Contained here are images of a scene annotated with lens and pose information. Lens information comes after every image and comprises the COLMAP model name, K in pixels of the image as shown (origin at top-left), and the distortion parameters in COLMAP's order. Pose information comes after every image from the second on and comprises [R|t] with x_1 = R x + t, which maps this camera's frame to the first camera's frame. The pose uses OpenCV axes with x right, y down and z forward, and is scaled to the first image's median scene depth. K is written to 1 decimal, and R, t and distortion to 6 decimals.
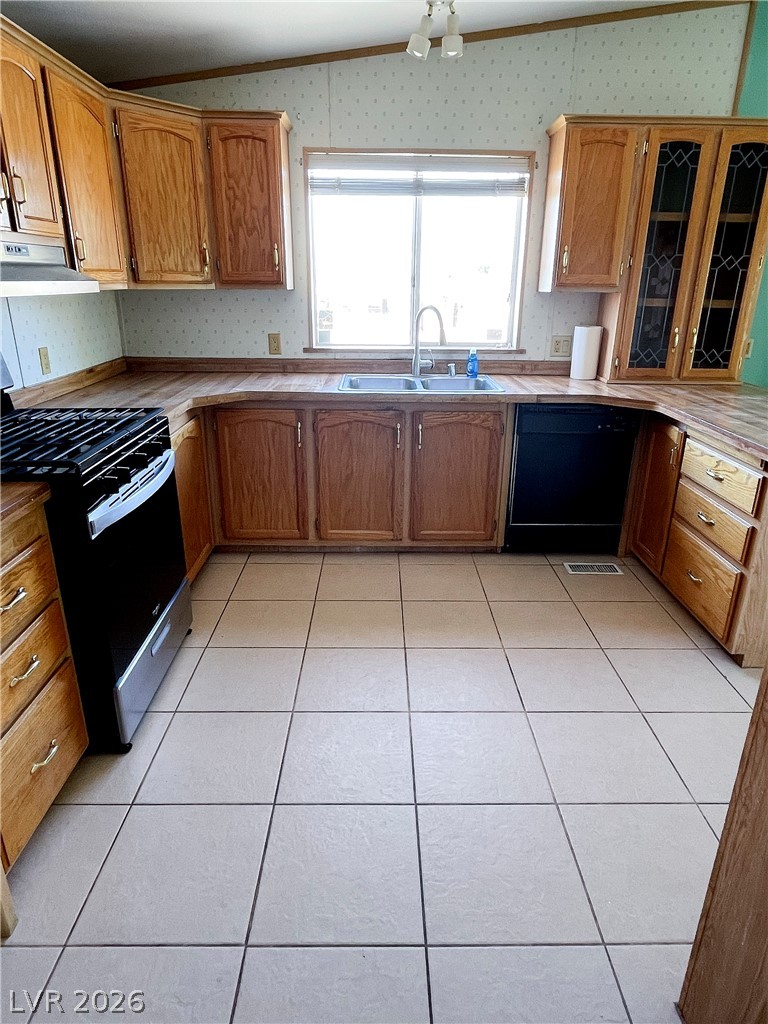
lens RADIAL K [[609.8, 0, 384.0], [0, 609.8, 512.0], [0, 0, 1]] dist [-0.004067, -0.001133]
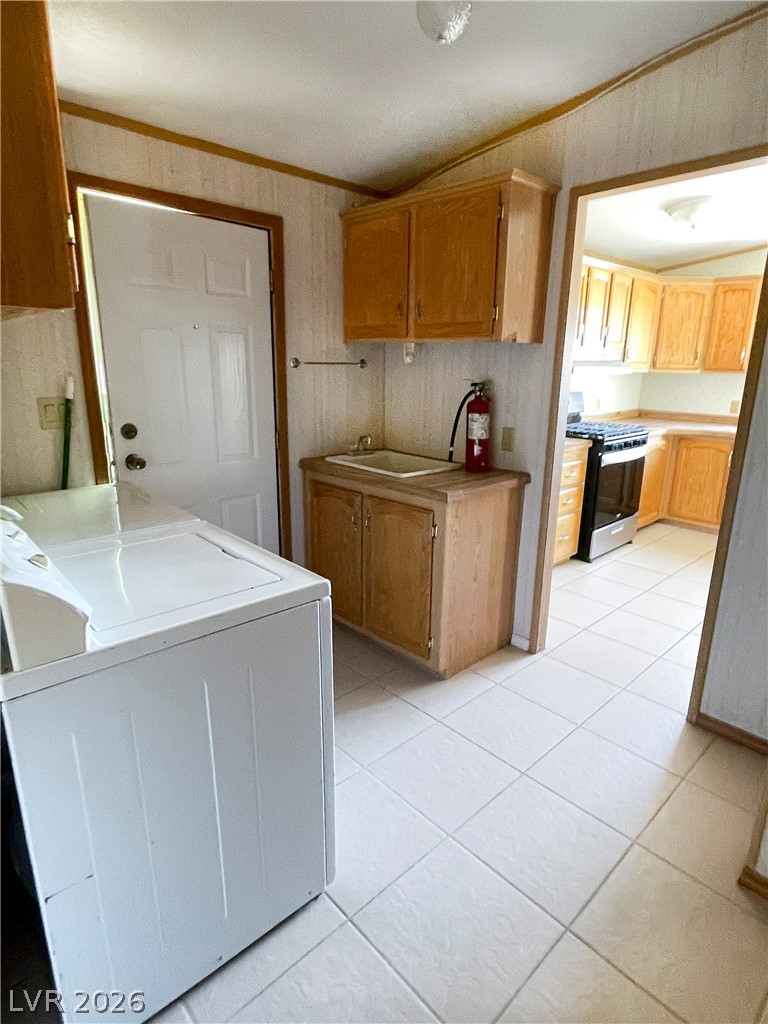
lens RADIAL K [[562.3, 0, 384.0], [0, 562.3, 512.0], [0, 0, 1]] dist [-0.005483, -0.000638]
pose [[0.669891, 0.189595, -0.717844, 0.382106], [-0.270999, 0.962579, 0.001338, 0.288181], [0.691235, 0.193639, 0.696203, -0.737170]]
